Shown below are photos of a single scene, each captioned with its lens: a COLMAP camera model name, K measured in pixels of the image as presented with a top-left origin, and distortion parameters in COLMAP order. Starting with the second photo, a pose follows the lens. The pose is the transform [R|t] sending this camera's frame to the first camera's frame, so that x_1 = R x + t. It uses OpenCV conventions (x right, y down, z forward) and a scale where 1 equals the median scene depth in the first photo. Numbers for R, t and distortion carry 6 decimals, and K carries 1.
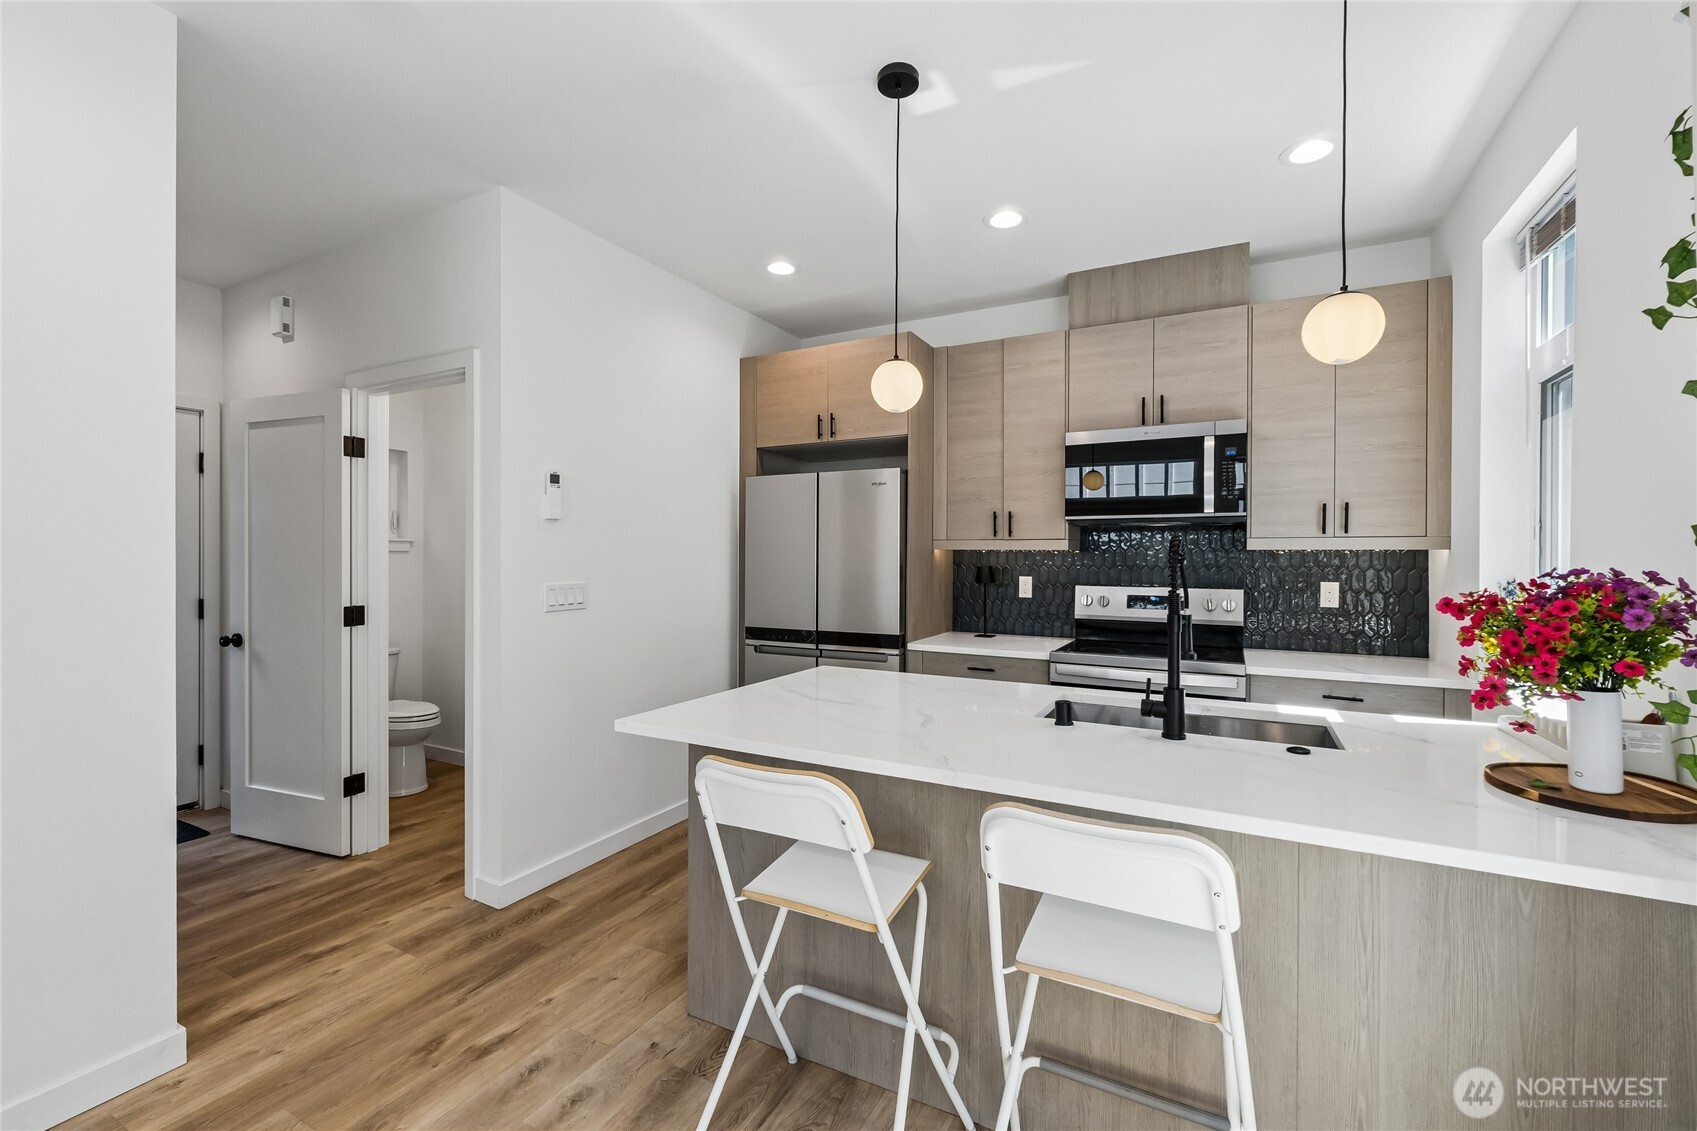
lens RADIAL K [[707.1, 0, 862.3], [0, 707.1, 559.9], [0, 0, 1]] dist [-0.001643, -0.000596]
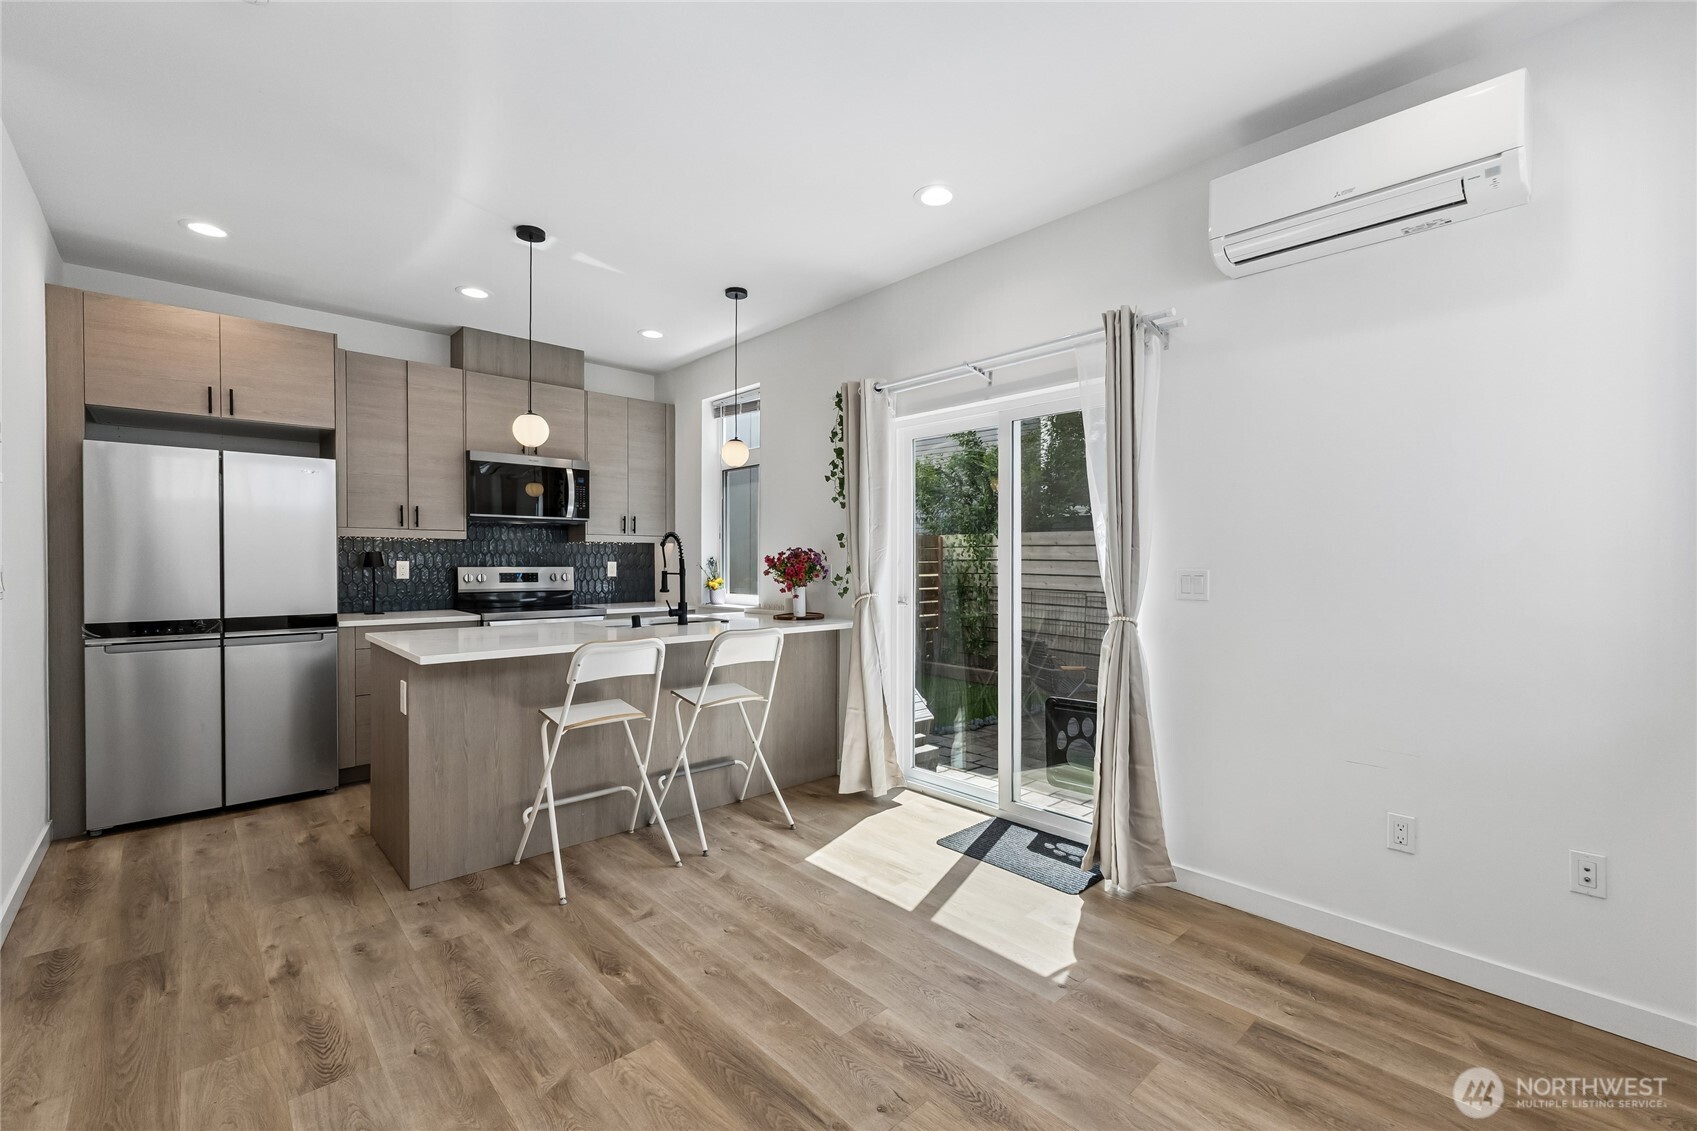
lens RADIAL K [[716.2, 0, 856.4], [0, 716.2, 569.5], [0, 0, 1]] dist [-0.001034, 0.000081]
pose [[0.333951, -0.014573, 0.942478, -0.766617], [0.001622, 0.999888, 0.014886, 0.024994], [-0.942589, -0.003443, 0.333938, -0.129340]]
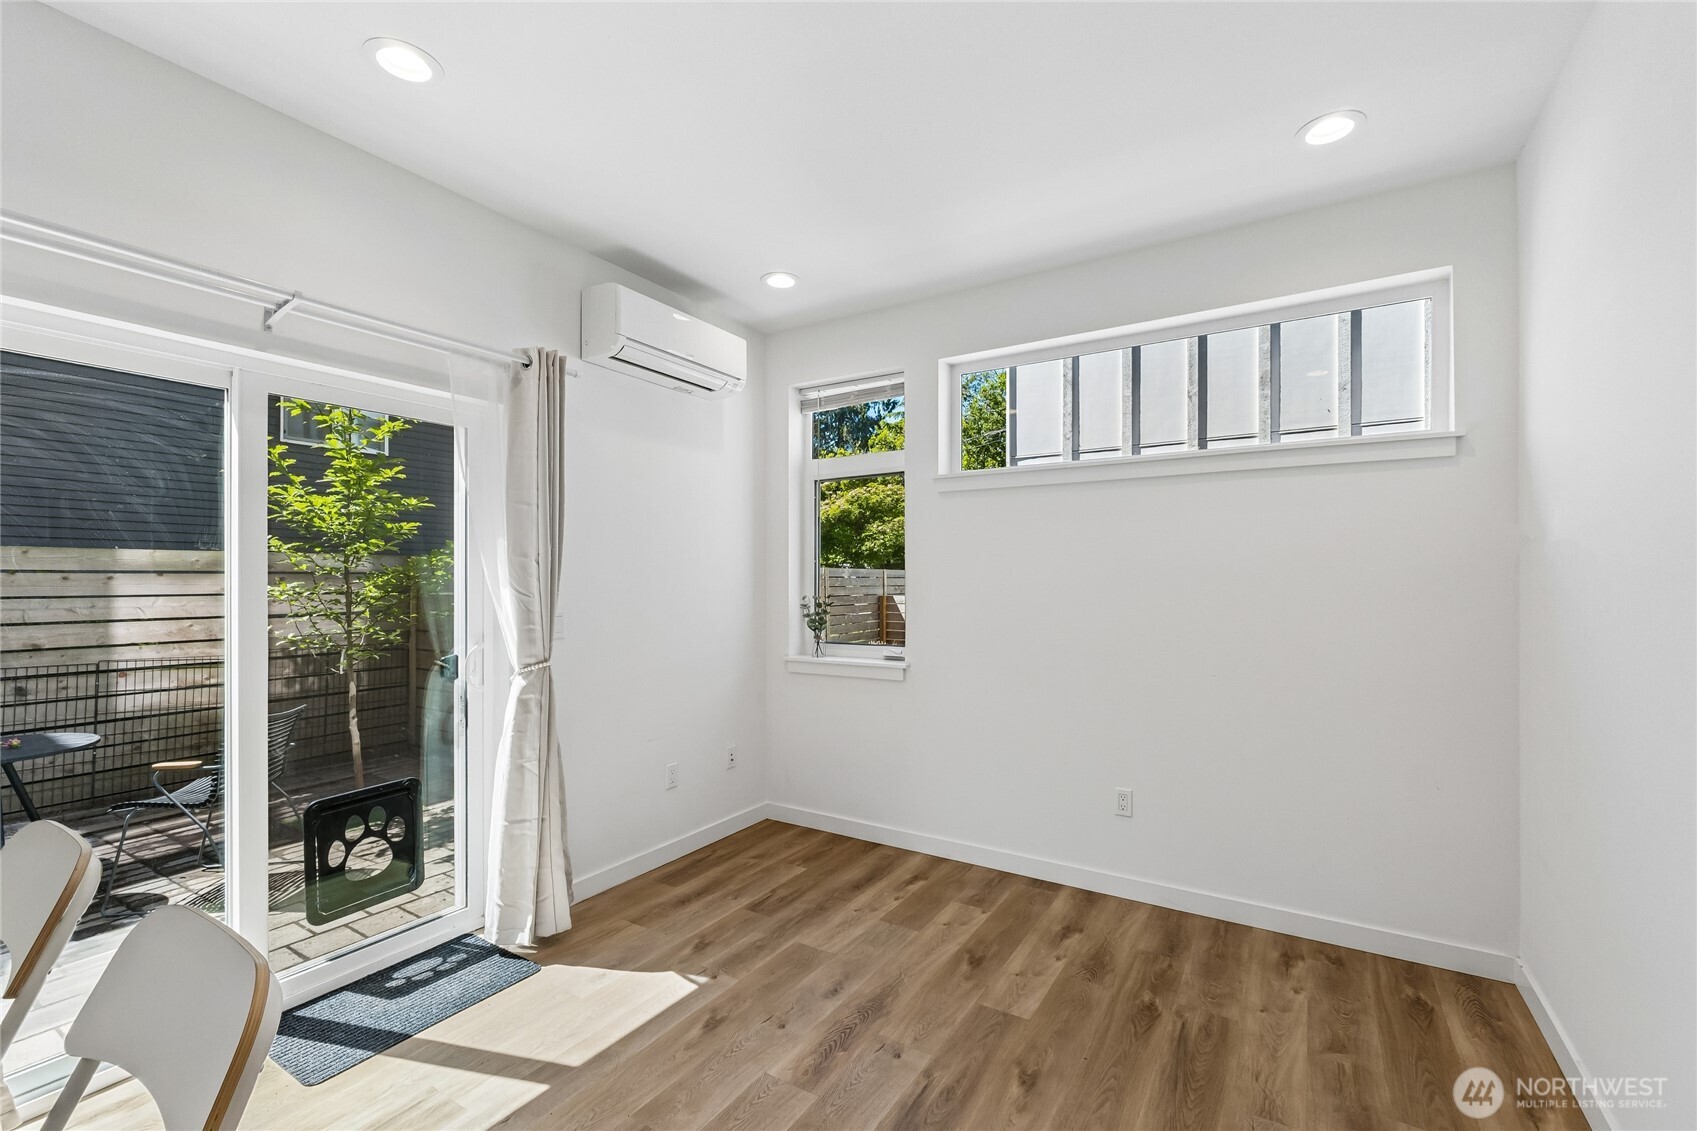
lens RADIAL K [[715.9, 0, 866.2], [0, 715.9, 586.8], [0, 0, 1]] dist [-0.000220, -0.000268]
pose [[-0.997415, -0.003638, 0.071768, -0.304790], [-0.002744, 0.999917, 0.012551, -0.004659], [-0.071808, 0.012322, -0.997342, 0.644930]]
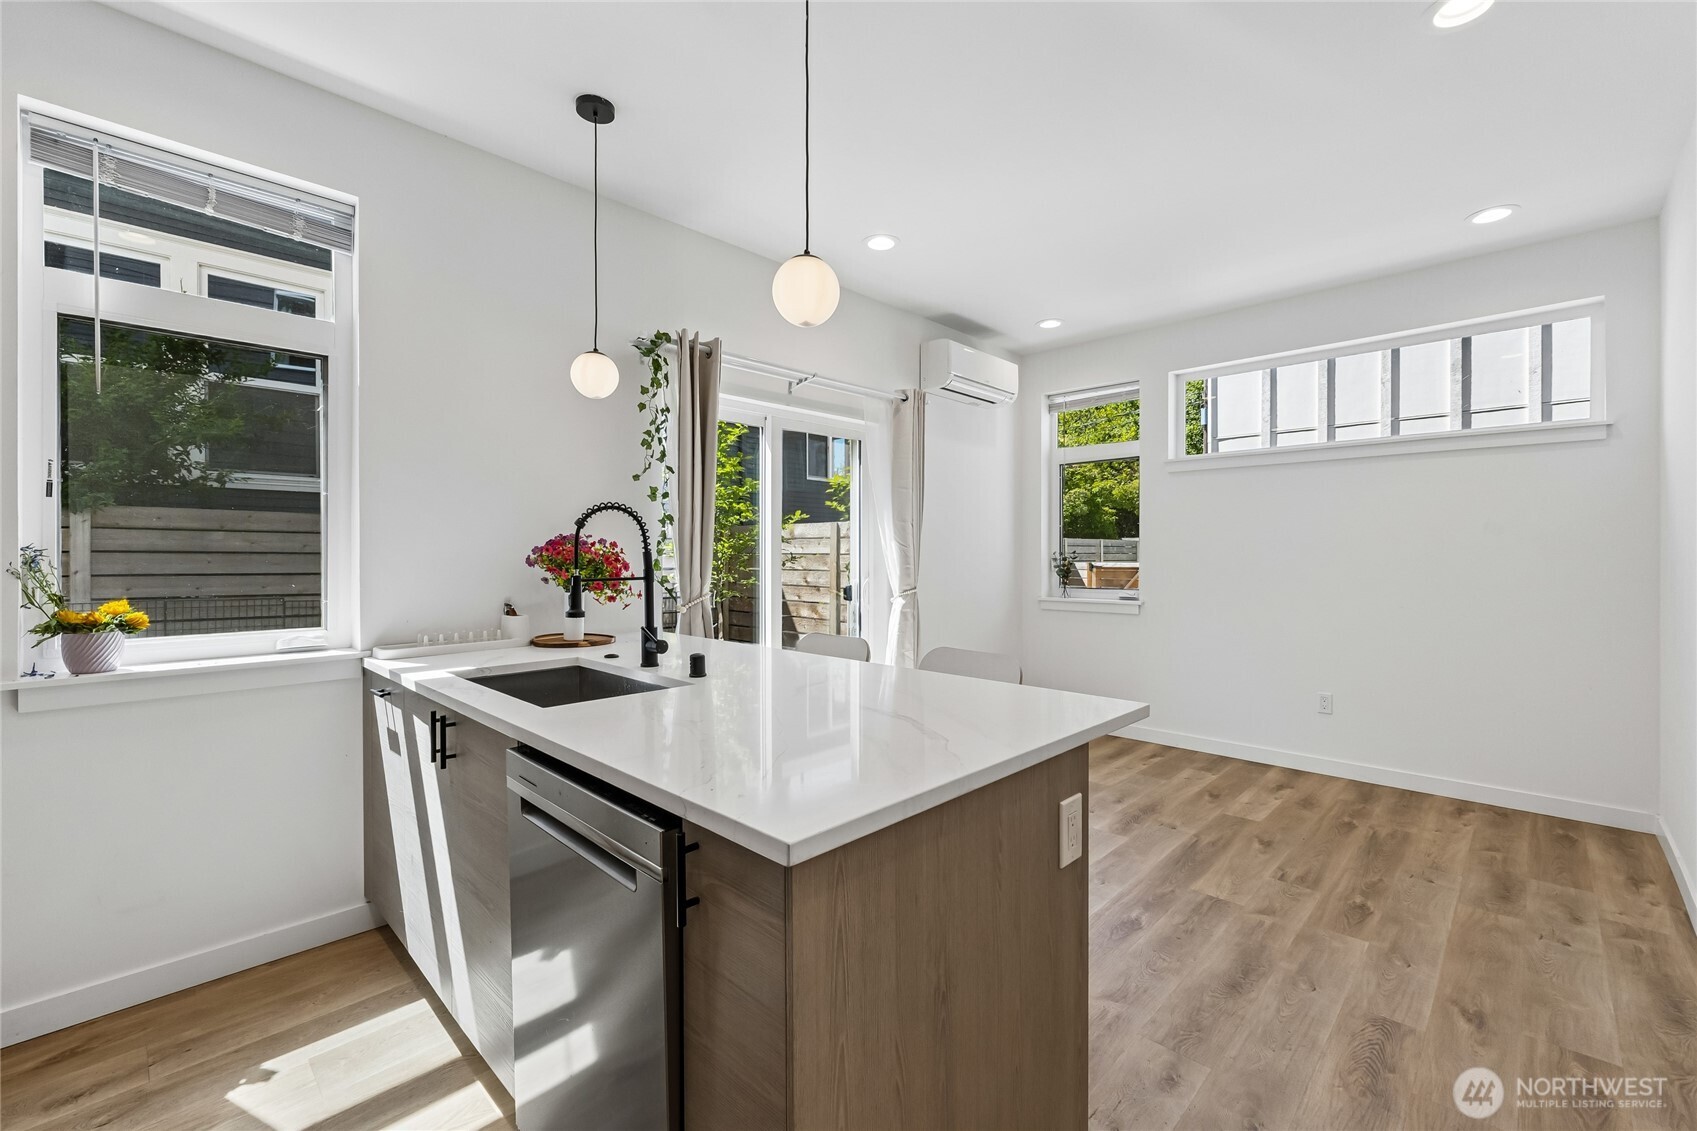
lens RADIAL K [[707.1, 0, 862.3], [0, 707.1, 559.9], [0, 0, 1]] dist [-0.001643, -0.000596]
pose [[-0.959600, -0.005526, 0.281313, -0.145200], [-0.001554, 0.999896, 0.014339, 0.022421], [-0.281363, 0.013323, -0.959509, 1.097219]]
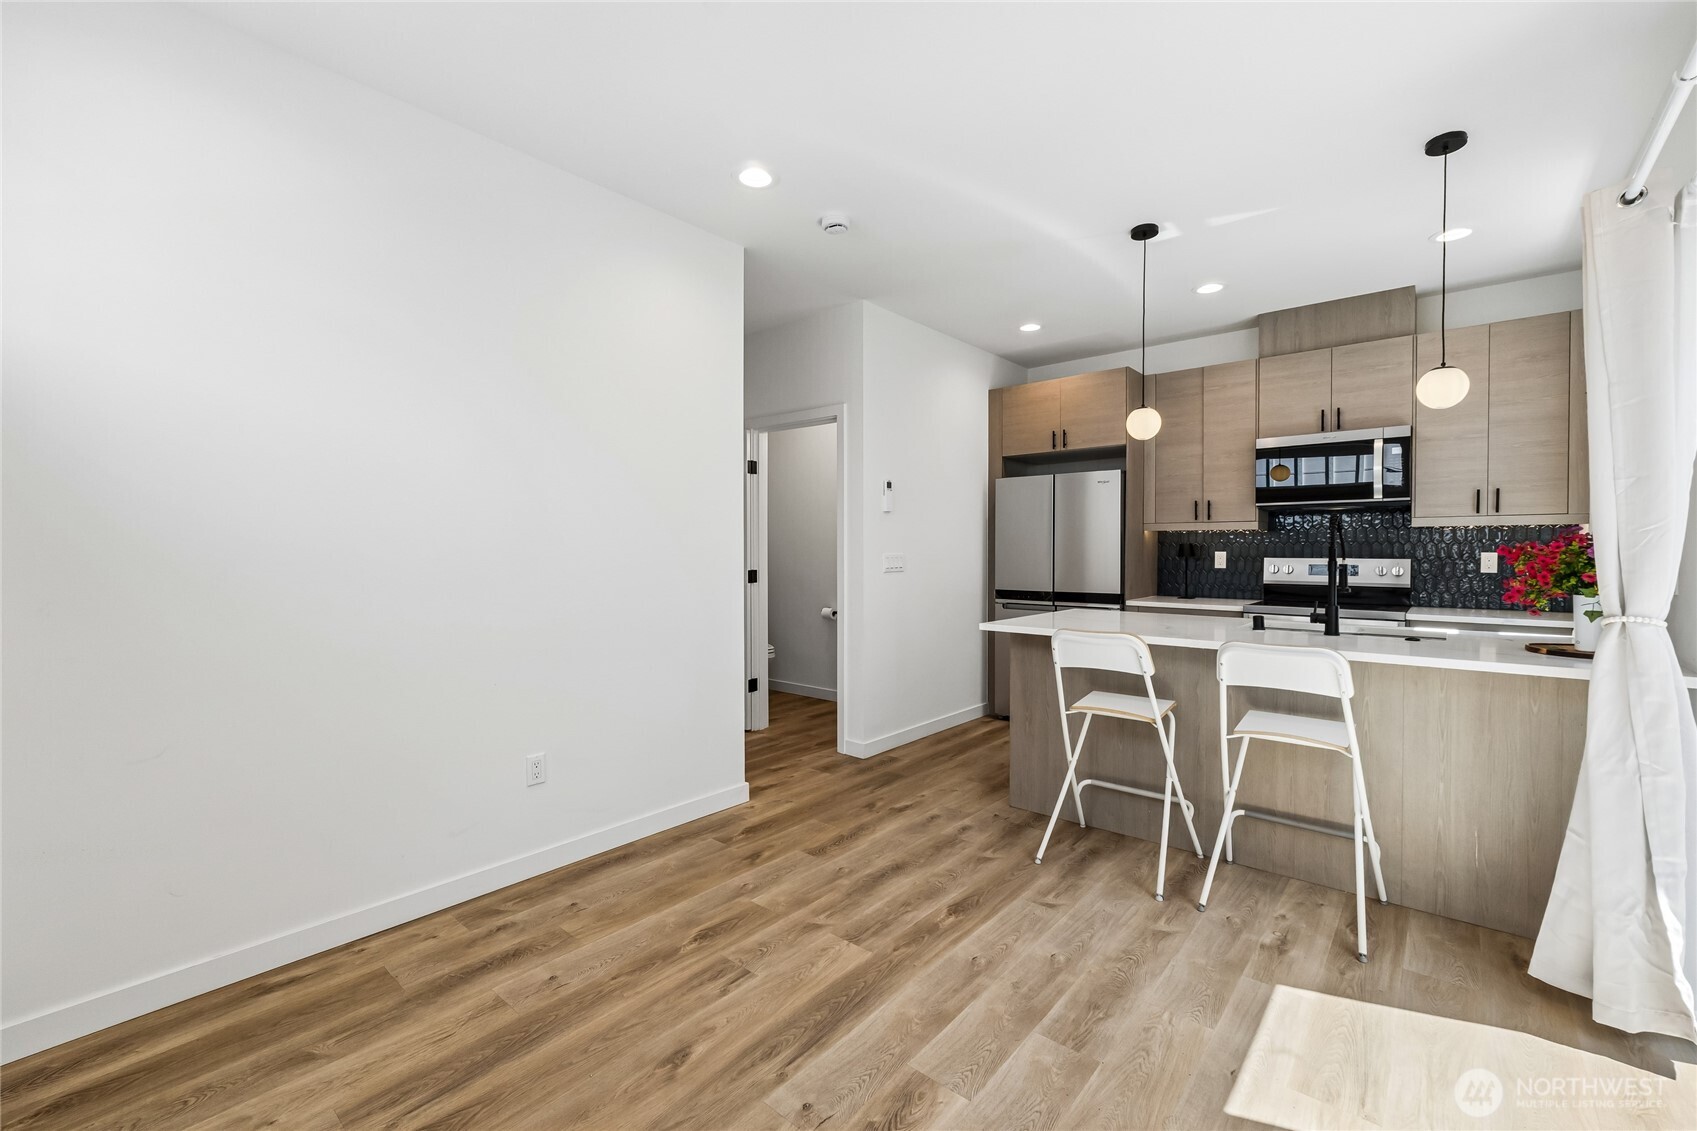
lens RADIAL K [[707.1, 0, 862.3], [0, 707.1, 559.9], [0, 0, 1]] dist [-0.001643, -0.000596]
pose [[0.976045, -0.001241, -0.217564, -0.142868], [0.003428, 0.999947, 0.009674, 0.028570], [0.217541, -0.010188, 0.975998, -0.447031]]
